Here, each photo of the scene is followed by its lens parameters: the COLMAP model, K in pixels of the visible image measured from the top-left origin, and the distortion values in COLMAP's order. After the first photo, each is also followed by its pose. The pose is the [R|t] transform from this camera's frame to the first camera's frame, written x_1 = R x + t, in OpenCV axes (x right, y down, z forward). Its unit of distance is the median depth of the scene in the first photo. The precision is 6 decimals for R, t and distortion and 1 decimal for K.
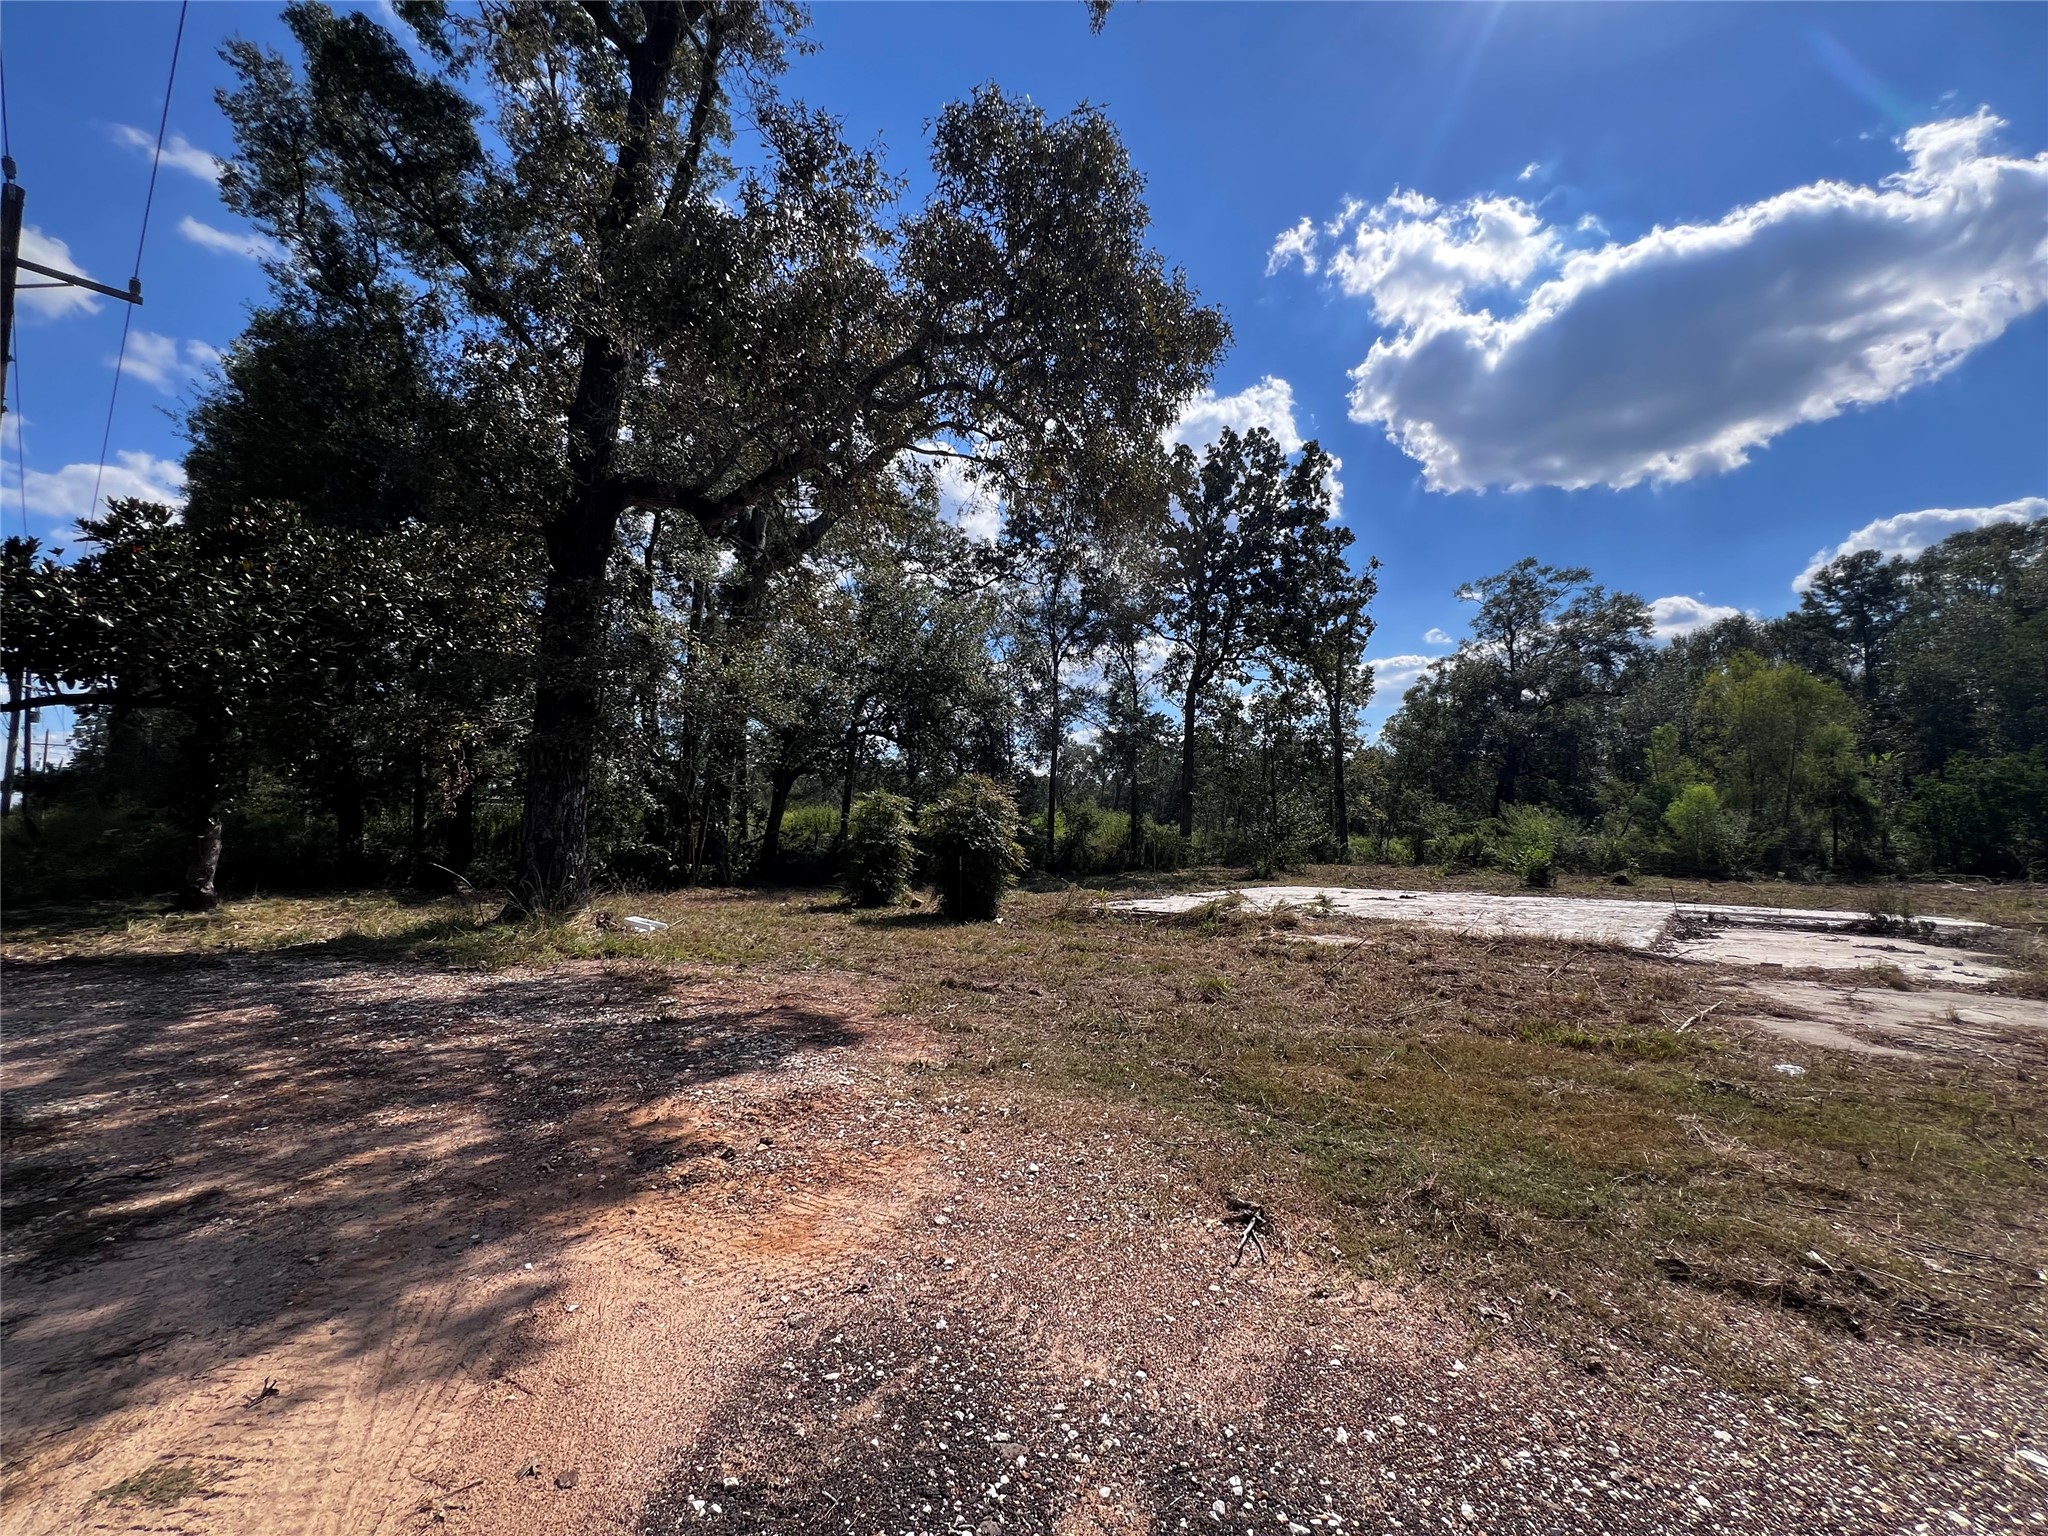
lens RADIAL K [[822.8, 0, 1018.6], [0, 822.8, 754.6], [0, 0, 1]] dist [0.000973, -0.000352]
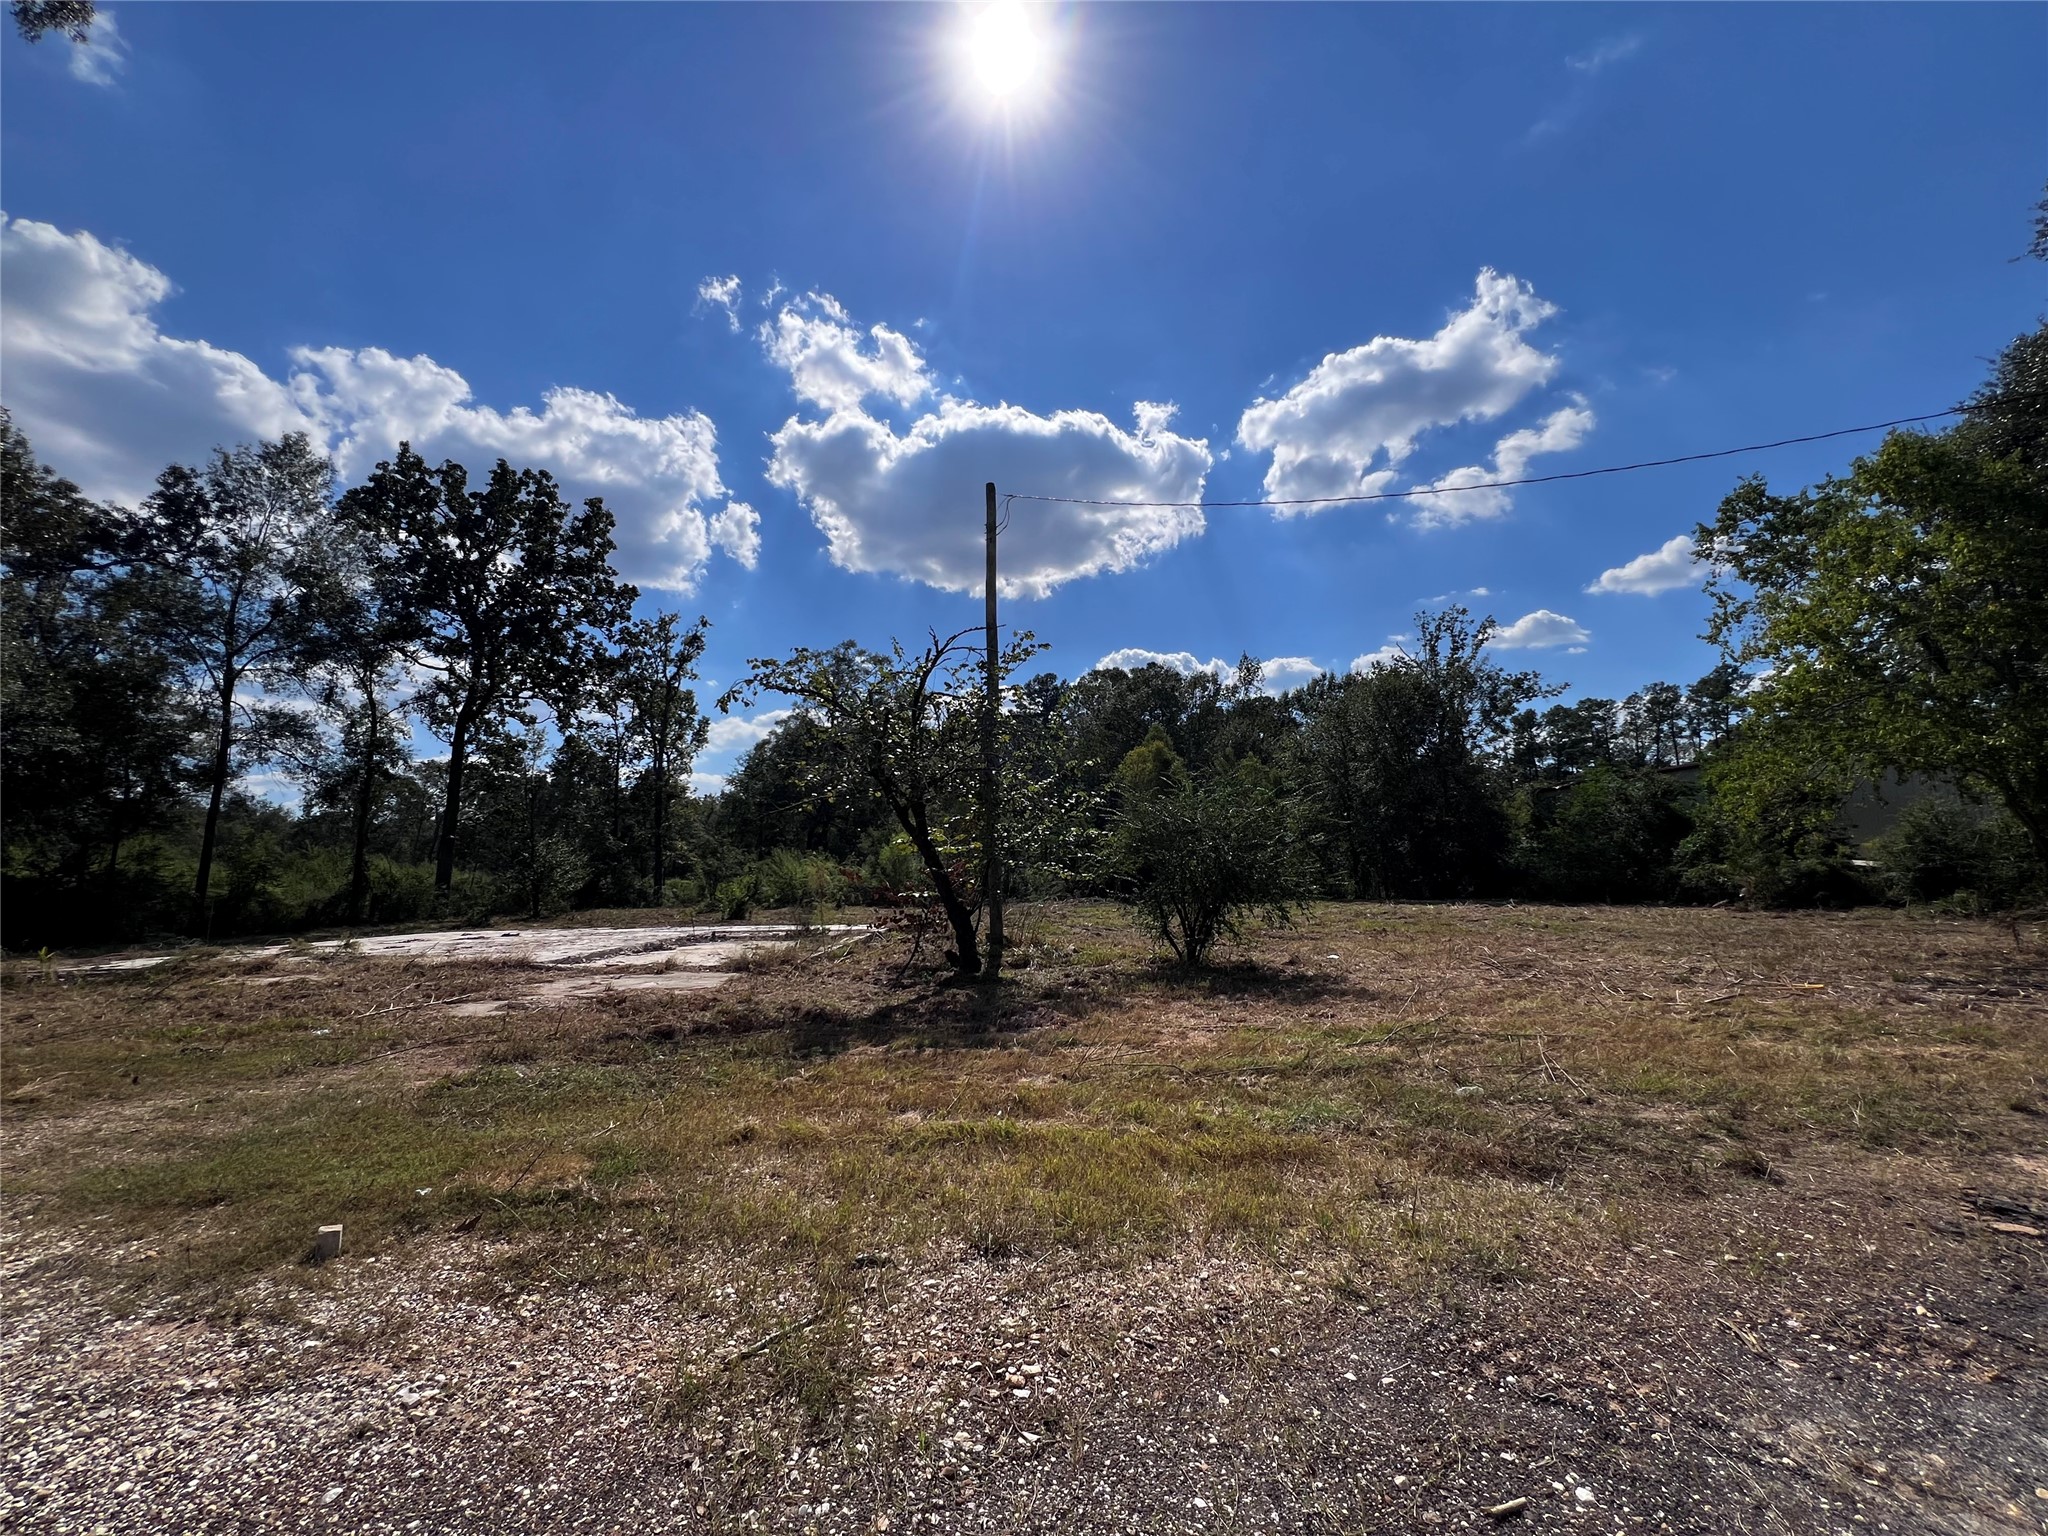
lens RADIAL K [[822.8, 0, 1021.8], [0, 822.8, 757.6], [0, 0, 1]] dist [0.000973, -0.000352]
pose [[0.763389, 0.070435, 0.642087, 0.100600], [-0.038945, 0.997248, -0.063093, -0.007687], [-0.644763, 0.023158, 0.764031, -0.106491]]
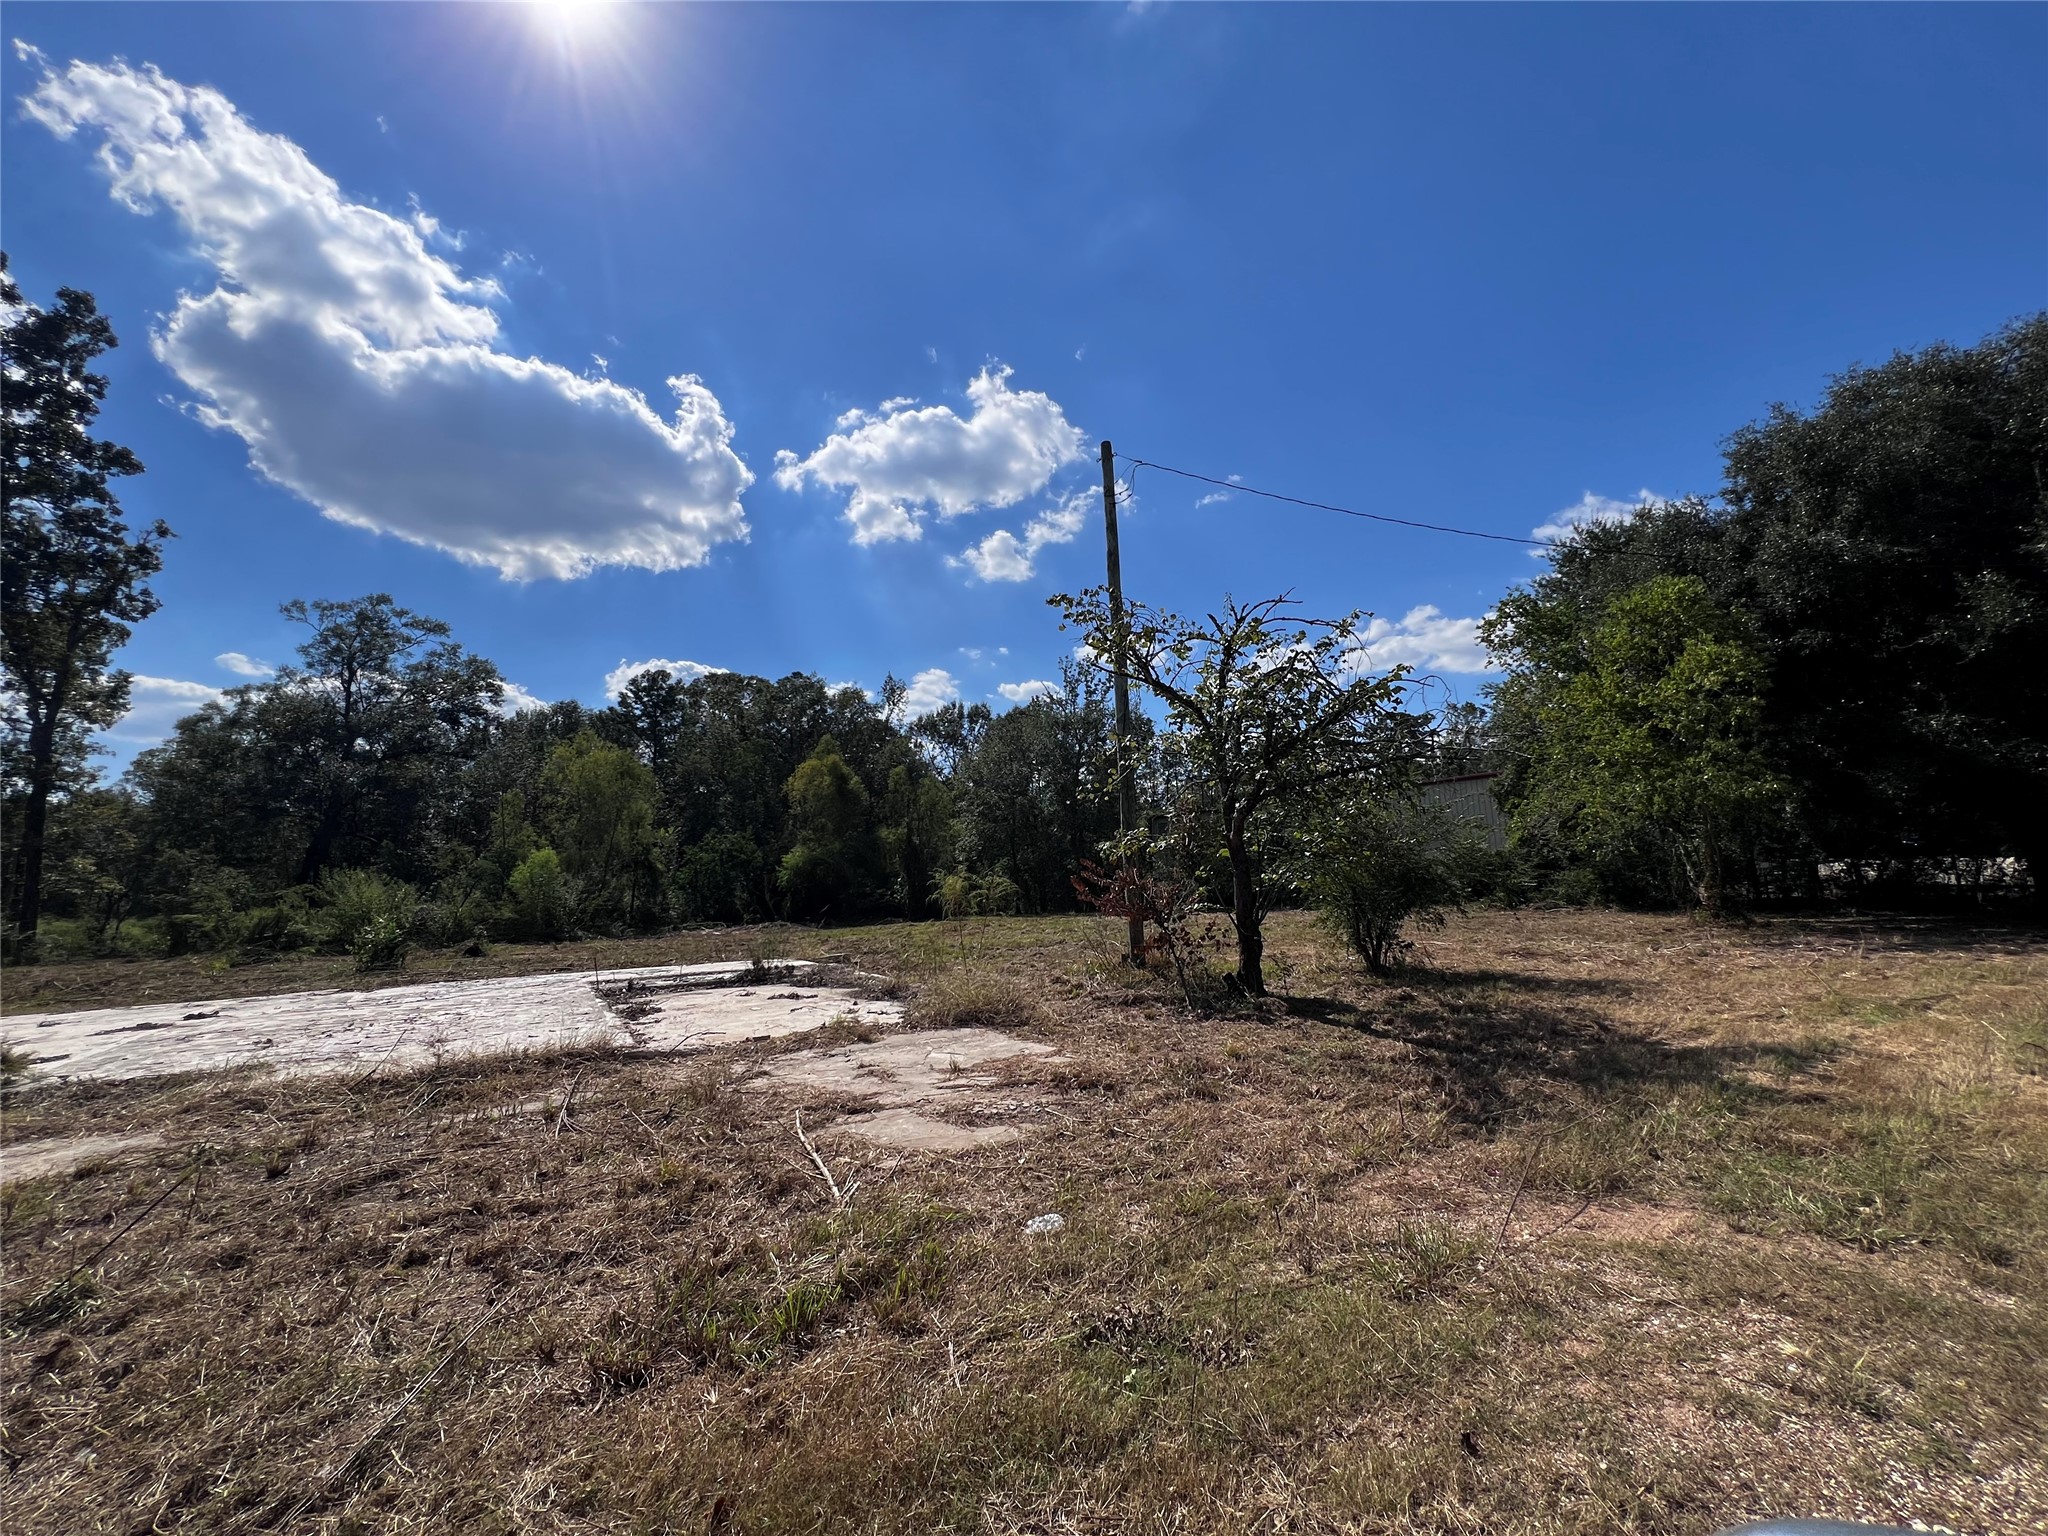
lens RADIAL K [[822.0, 0, 1023.5], [0, 822.0, 762.7], [0, 0, 1]] dist [-0.001036, 0.000229]
pose [[0.311694, 0.121213, 0.942419, 0.026518], [-0.053110, 0.992502, -0.110089, 0.008672], [-0.948697, -0.015737, 0.315794, 0.089215]]
